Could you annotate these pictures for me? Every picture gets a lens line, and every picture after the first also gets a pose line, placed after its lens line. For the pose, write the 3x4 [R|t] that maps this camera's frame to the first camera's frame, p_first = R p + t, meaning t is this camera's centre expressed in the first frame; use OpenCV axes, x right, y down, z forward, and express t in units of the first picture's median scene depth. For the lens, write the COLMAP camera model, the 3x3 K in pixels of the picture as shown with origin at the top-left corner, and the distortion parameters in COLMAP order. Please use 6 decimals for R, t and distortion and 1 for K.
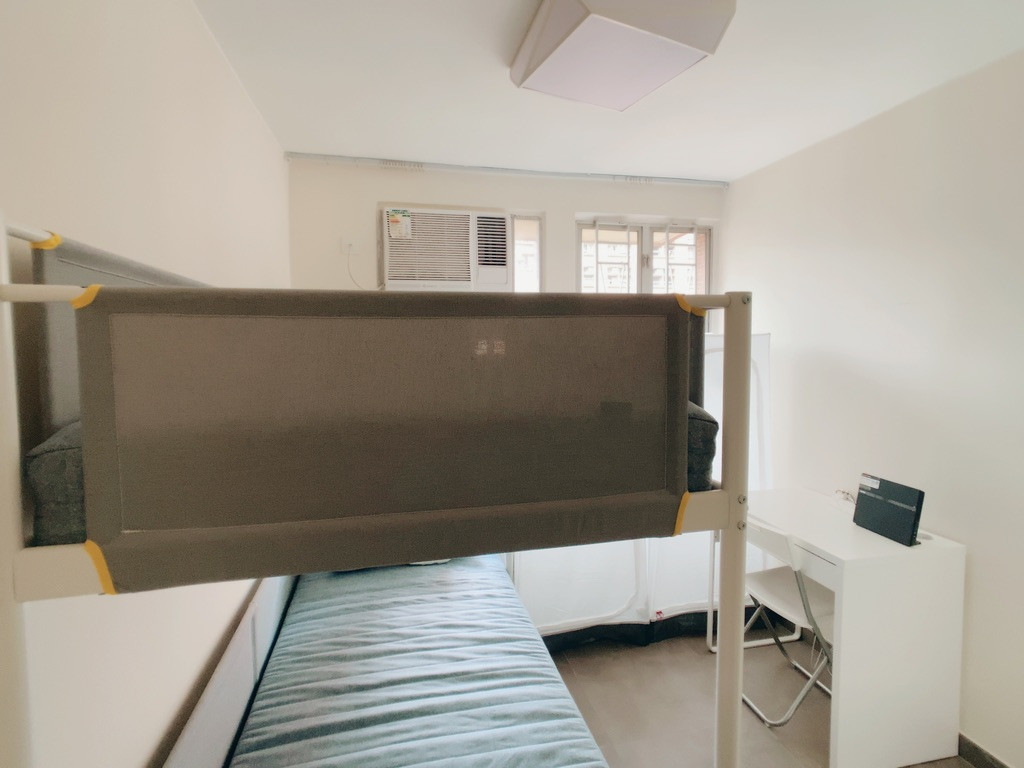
lens RADIAL K [[505.8, 0, 505.7], [0, 505.8, 375.2], [0, 0, 1]] dist [-0.026457, 0.013354]
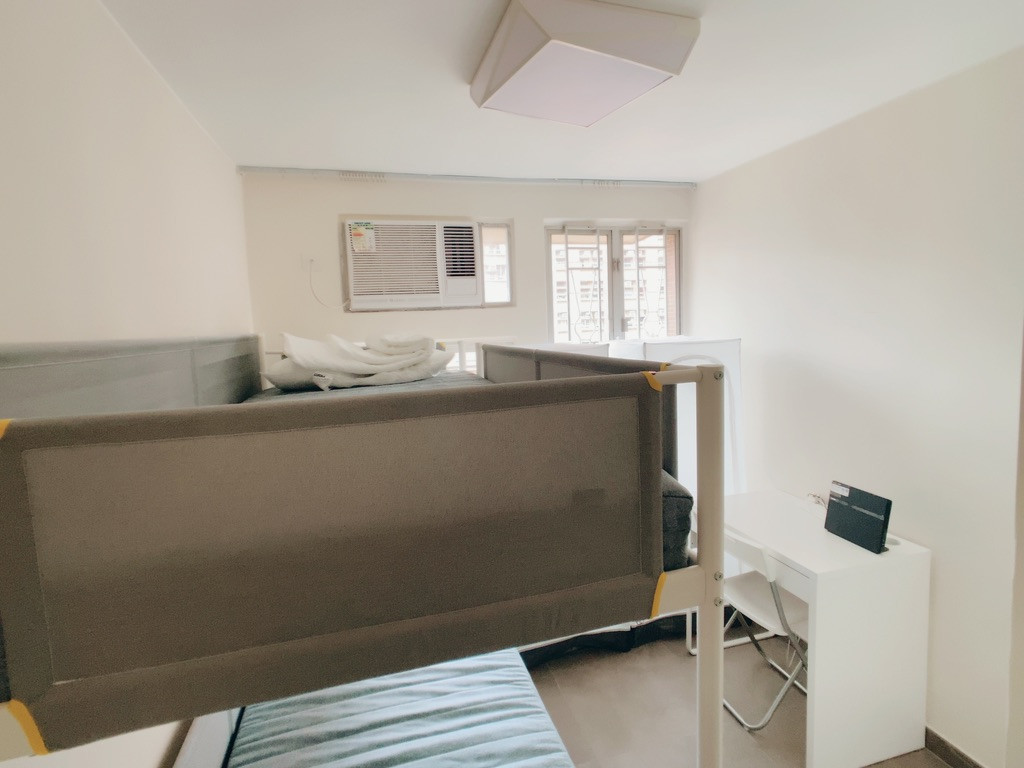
lens RADIAL K [[505.8, 0, 505.5], [0, 505.8, 374.7], [0, 0, 1]] dist [-0.026457, 0.013354]
pose [[0.998218, -0.037701, 0.046251, 0.011219], [0.036269, 0.998847, 0.031438, -0.084580], [-0.047383, -0.029705, 0.998435, 0.023551]]
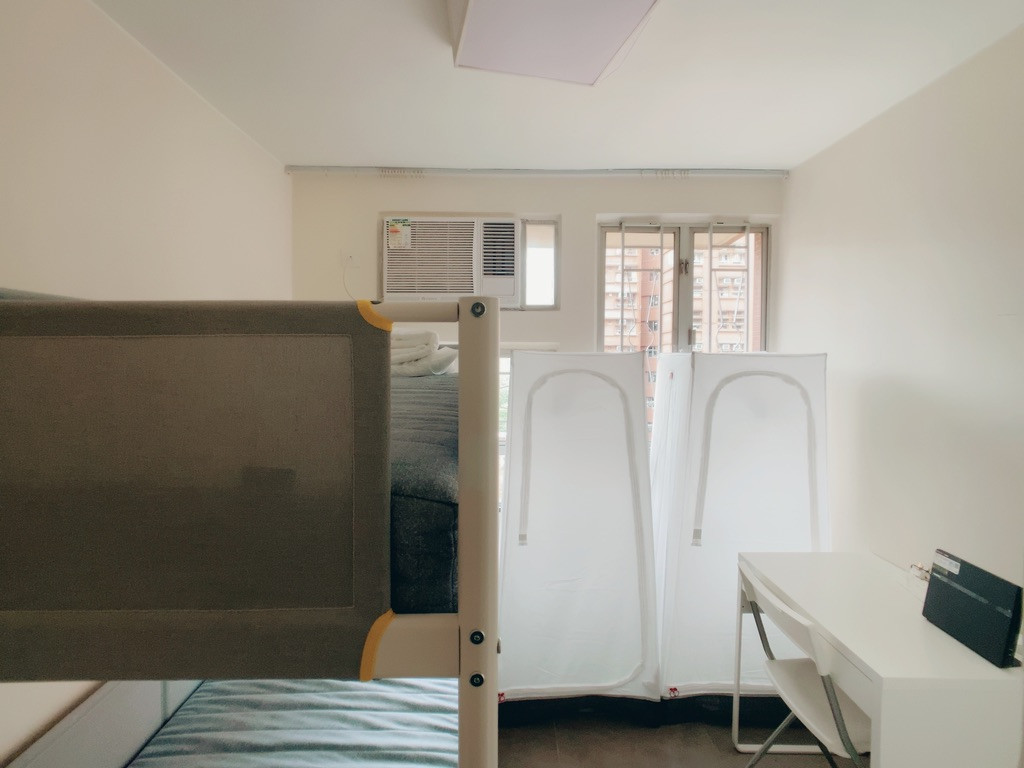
lens RADIAL K [[505.8, 0, 506.9], [0, 505.8, 375.6], [0, 0, 1]] dist [-0.026457, 0.013354]
pose [[0.978390, 0.020577, -0.205742, 0.277526], [-0.025678, 0.999425, -0.022155, -0.025330], [0.205168, 0.026960, 0.978355, 0.176775]]
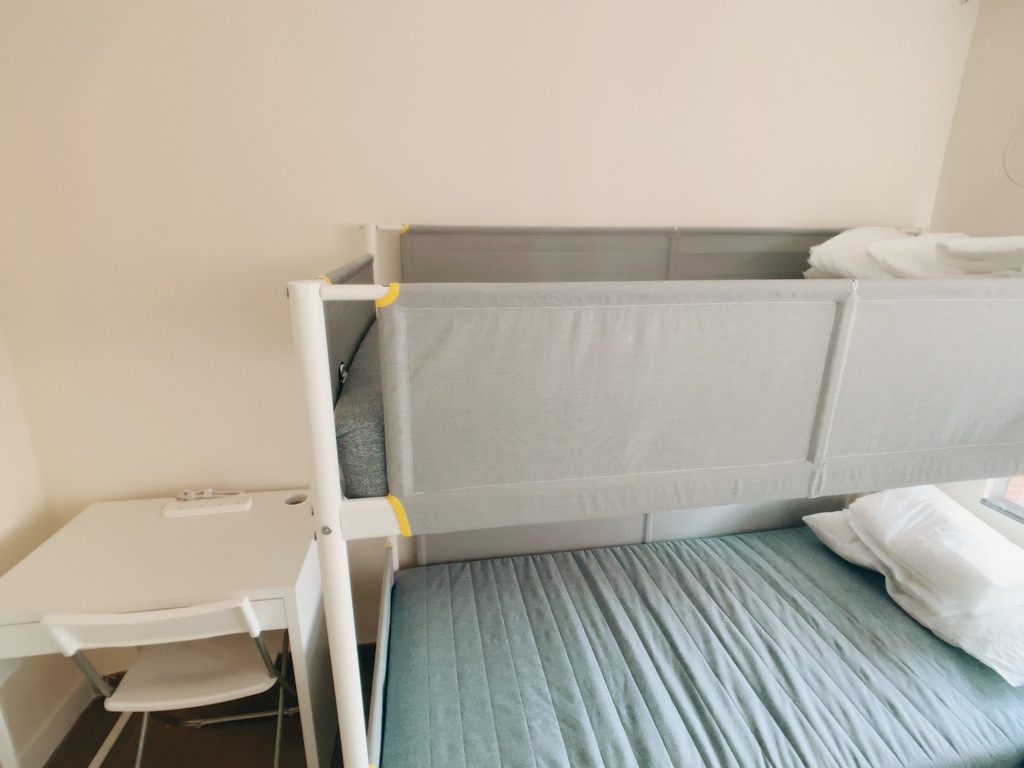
lens RADIAL K [[505.8, 0, 511.1], [0, 505.8, 378.3], [0, 0, 1]] dist [-0.026457, 0.013354]
pose [[-0.053557, 0.293890, -0.954338, 0.553120], [-0.066855, 0.952510, 0.297079, -0.125174], [0.996324, 0.079712, -0.031366, 0.605855]]
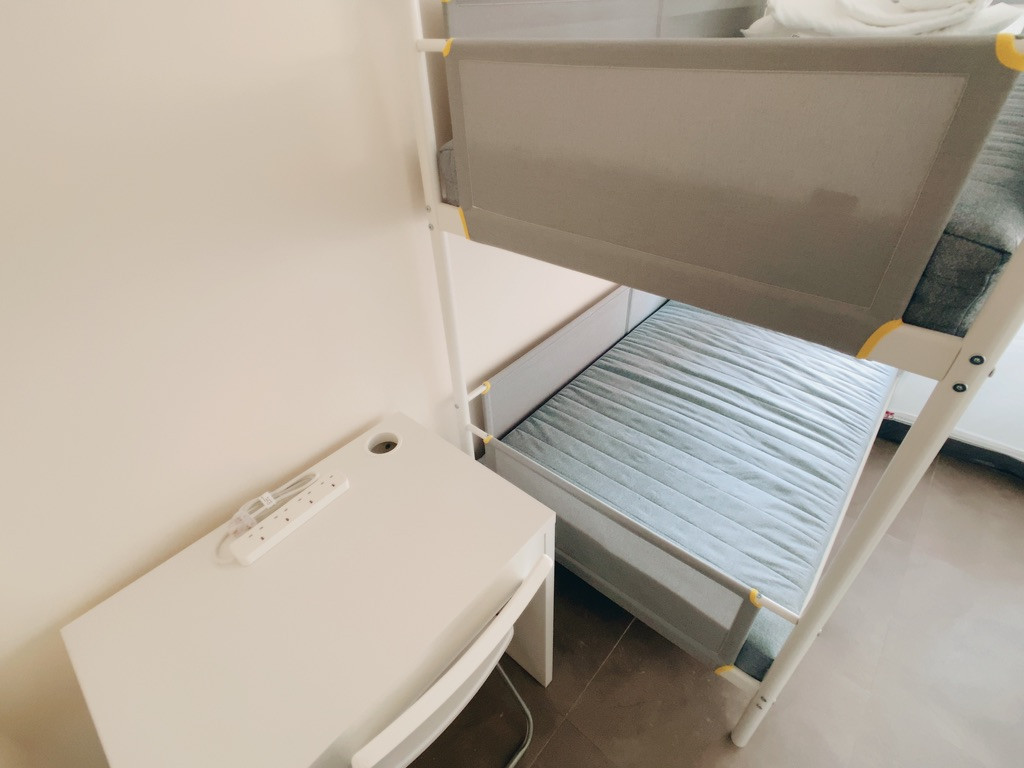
lens RADIAL K [[505.8, 0, 507.0], [0, 505.8, 372.0], [0, 0, 1]] dist [-0.026457, 0.013354]
pose [[0.588199, 0.464159, -0.662252, 0.249124], [-0.011946, 0.823791, 0.566768, -0.071080], [0.808628, -0.325461, 0.490098, 0.016817]]
